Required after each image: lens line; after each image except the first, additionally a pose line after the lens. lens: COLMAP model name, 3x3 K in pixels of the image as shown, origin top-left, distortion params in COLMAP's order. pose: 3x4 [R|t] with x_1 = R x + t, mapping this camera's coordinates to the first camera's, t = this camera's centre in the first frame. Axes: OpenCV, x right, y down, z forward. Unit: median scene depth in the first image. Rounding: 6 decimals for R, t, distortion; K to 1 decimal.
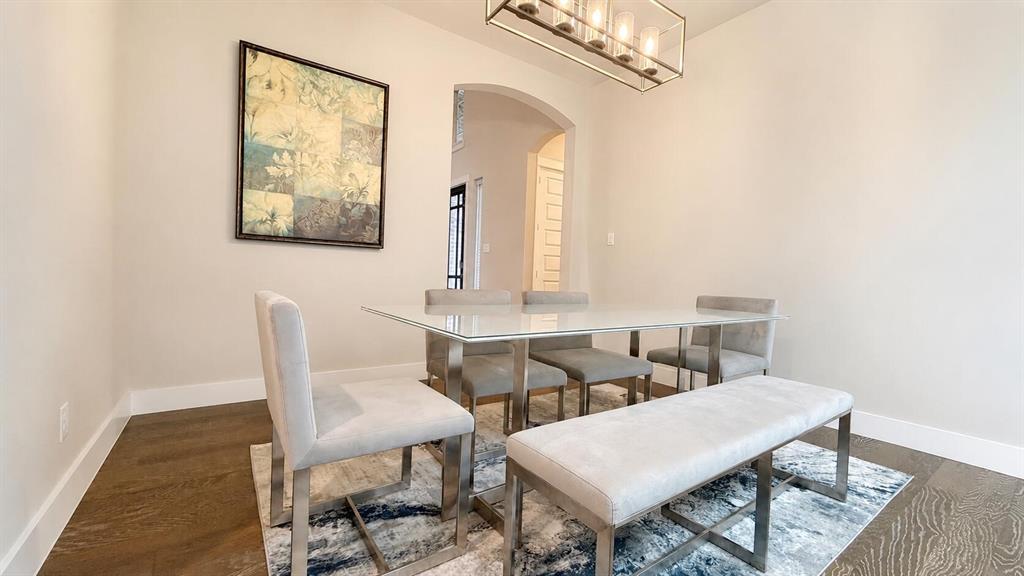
lens RADIAL K [[409.5, 0, 512.8], [0, 409.5, 287.0], [0, 0, 1]] dist [0.000057, 0.000000]
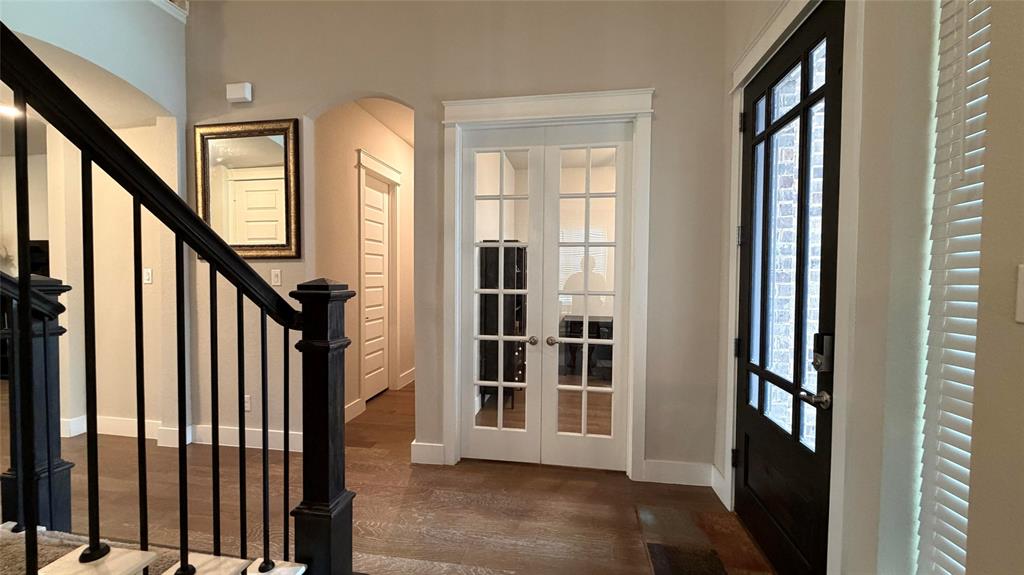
lens RADIAL K [[404.7, 0, 510.2], [0, 404.7, 287.9], [0, 0, 1]] dist [-0.002535, -0.000156]
pose [[0.718345, -0.007717, -0.695644, -0.094013], [-0.001207, 0.999923, -0.012339, -0.085753], [0.695686, 0.009703, 0.718280, 0.715656]]
